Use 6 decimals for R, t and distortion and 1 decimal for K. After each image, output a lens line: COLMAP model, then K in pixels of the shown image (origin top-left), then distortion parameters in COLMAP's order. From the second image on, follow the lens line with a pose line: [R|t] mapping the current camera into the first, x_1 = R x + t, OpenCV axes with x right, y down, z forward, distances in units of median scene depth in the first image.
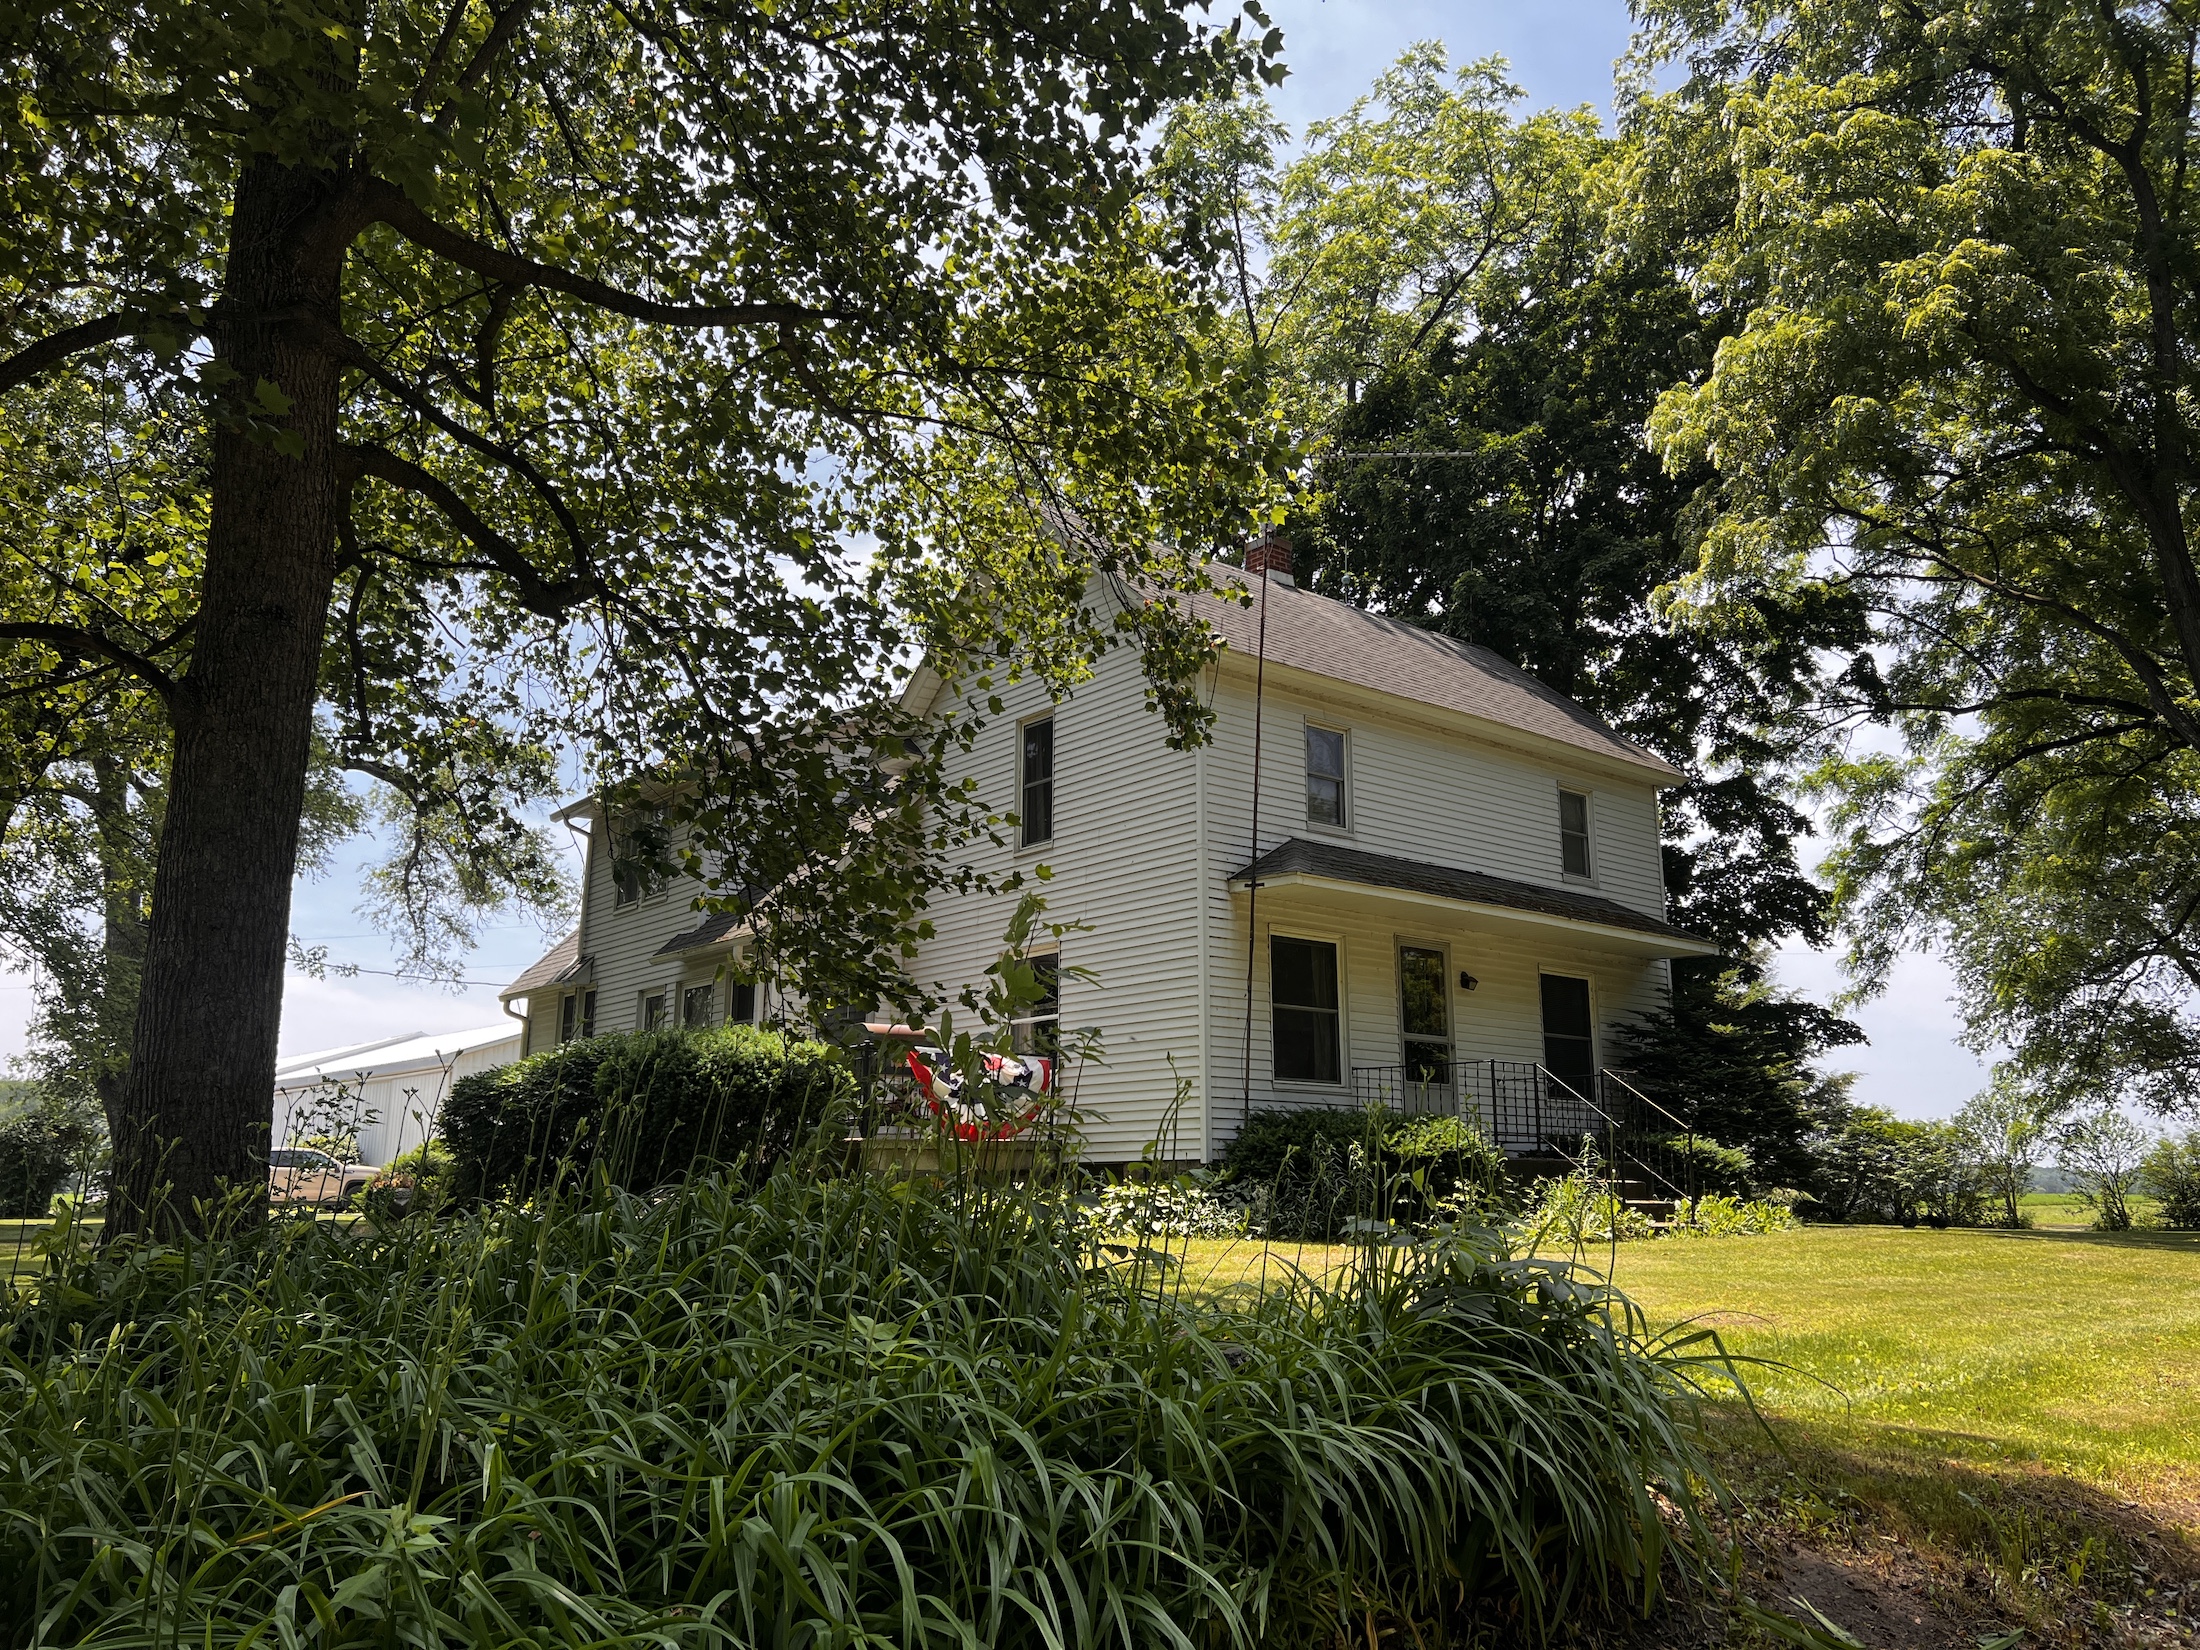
lens RADIAL K [[1681.2, 0, 1100.0], [0, 1681.2, 825.0], [0, 0, 1]] dist [0.023812, -0.007132]
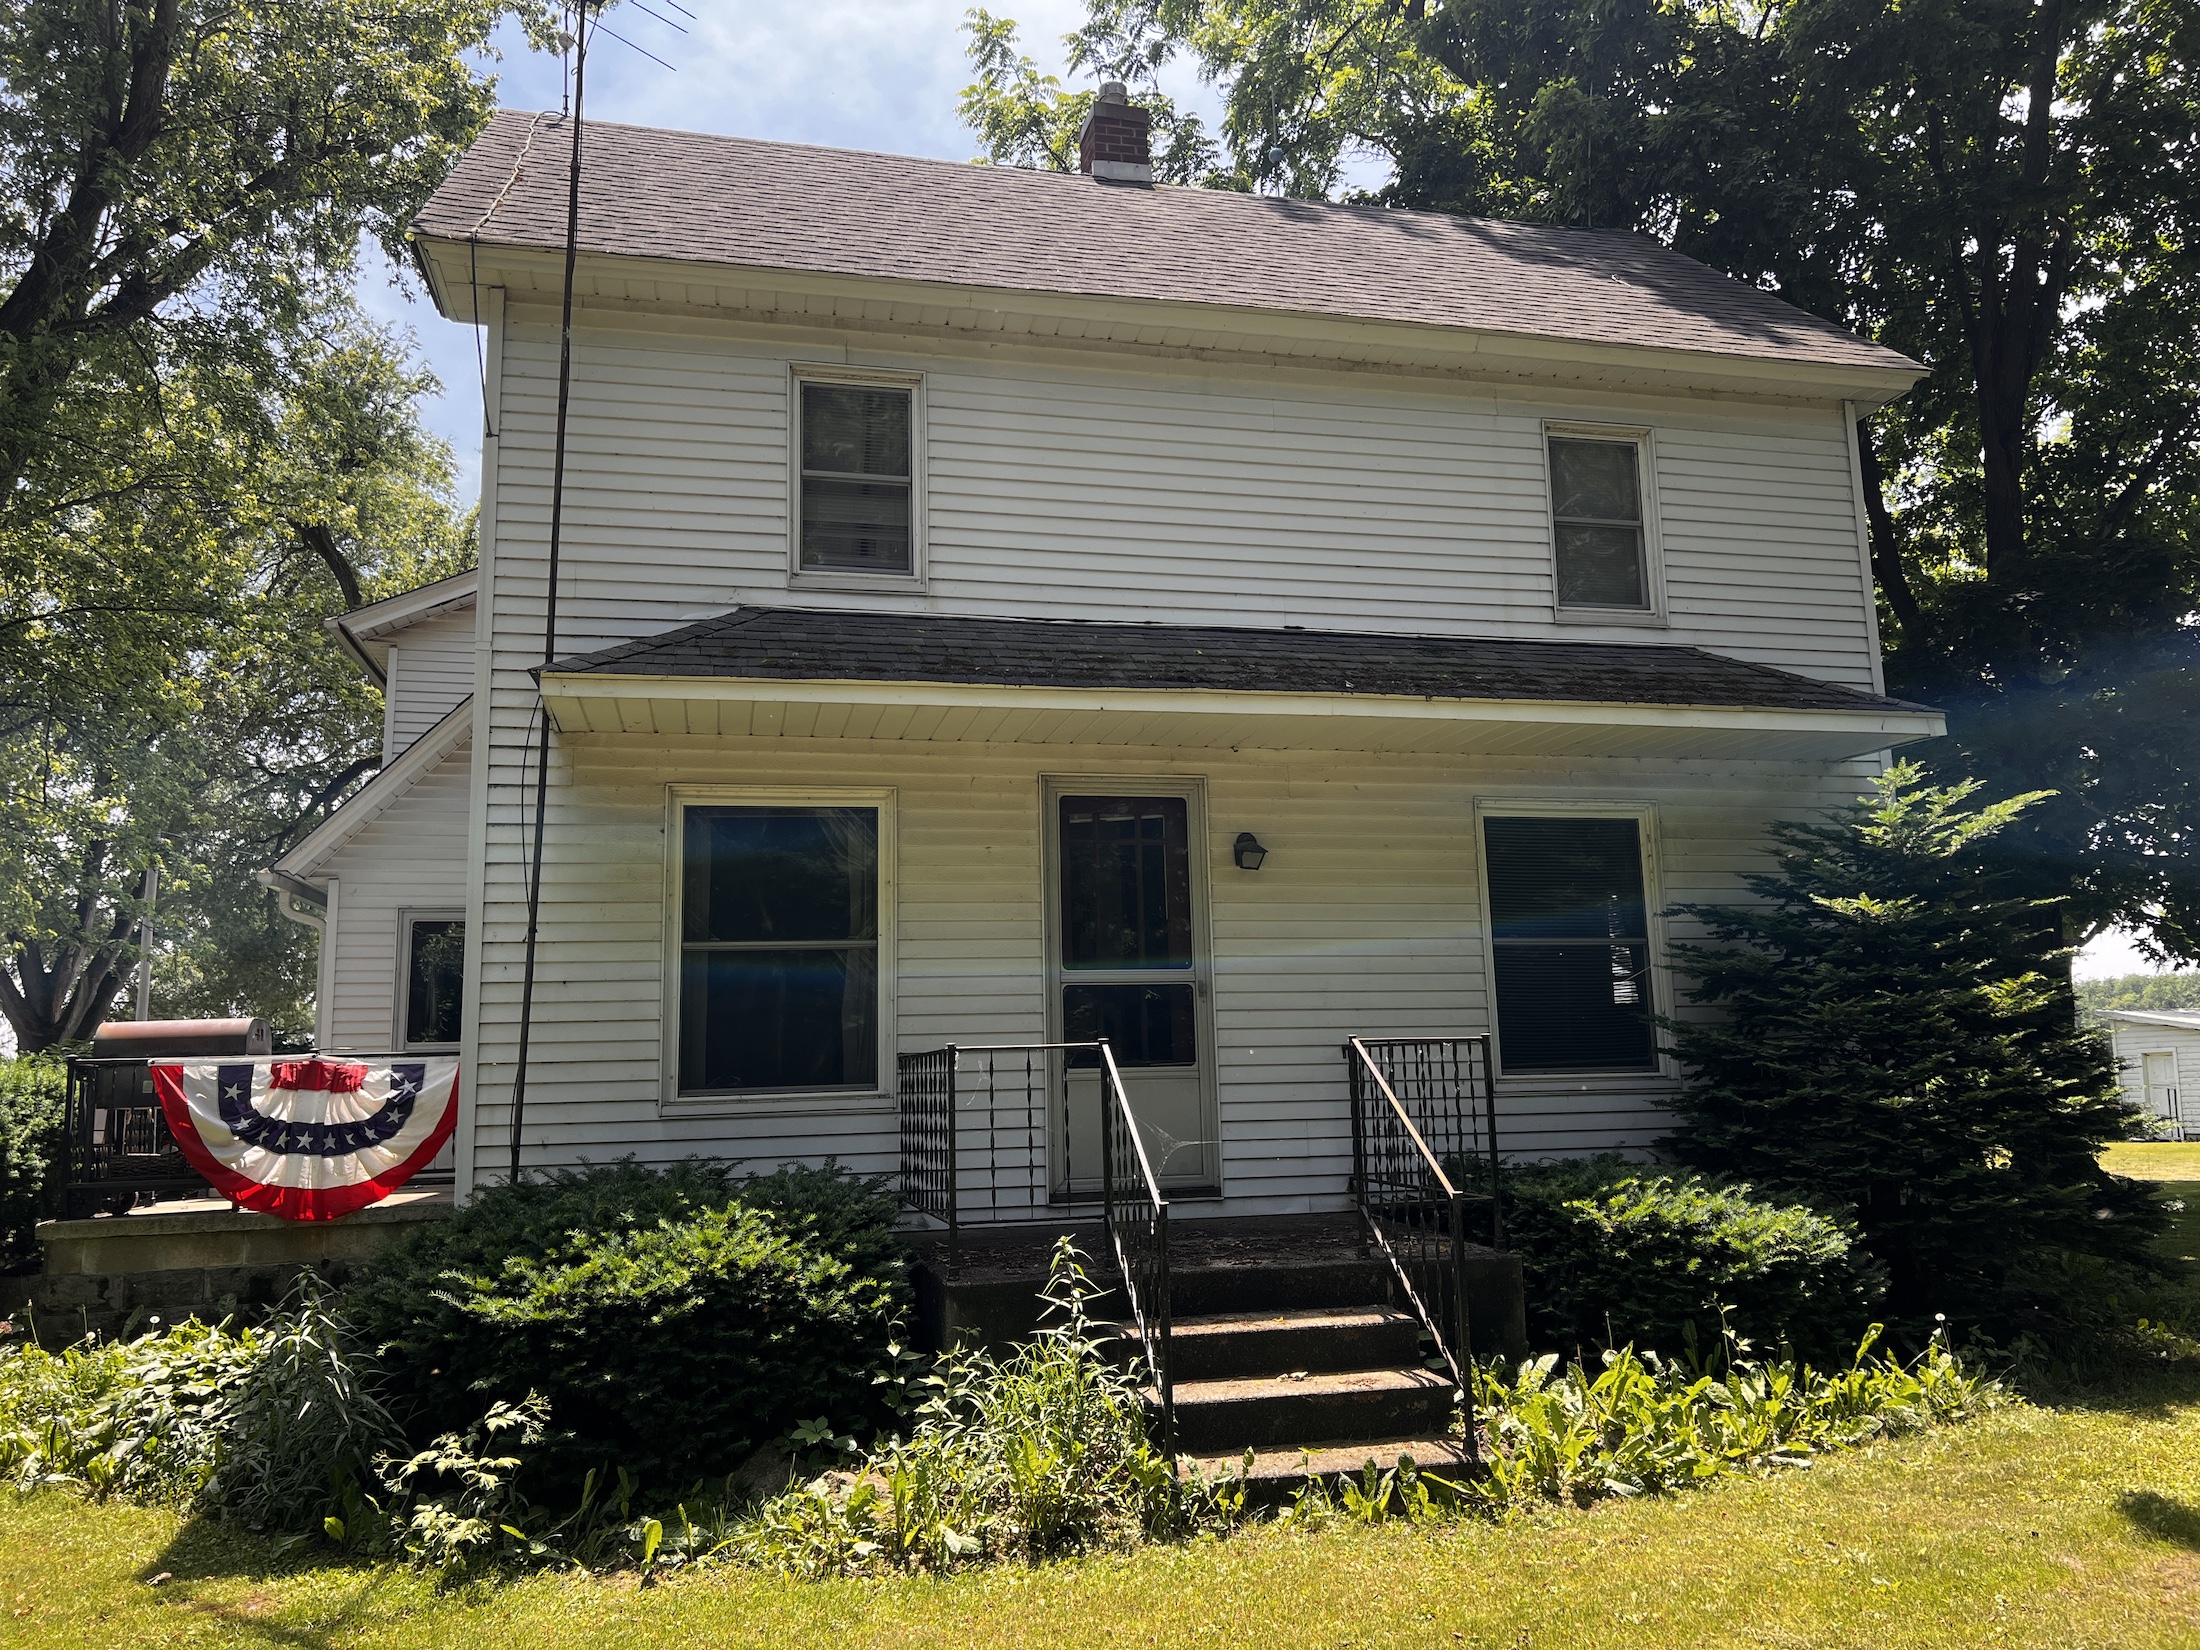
lens RADIAL K [[1681.2, 0, 1100.0], [0, 1681.2, 825.0], [0, 0, 1]] dist [0.023812, -0.007132]
pose [[0.897227, -0.099599, -0.430190, 0.384759], [0.124934, 0.991681, 0.030972, 0.063798], [0.423526, -0.081534, 0.902207, 0.540083]]
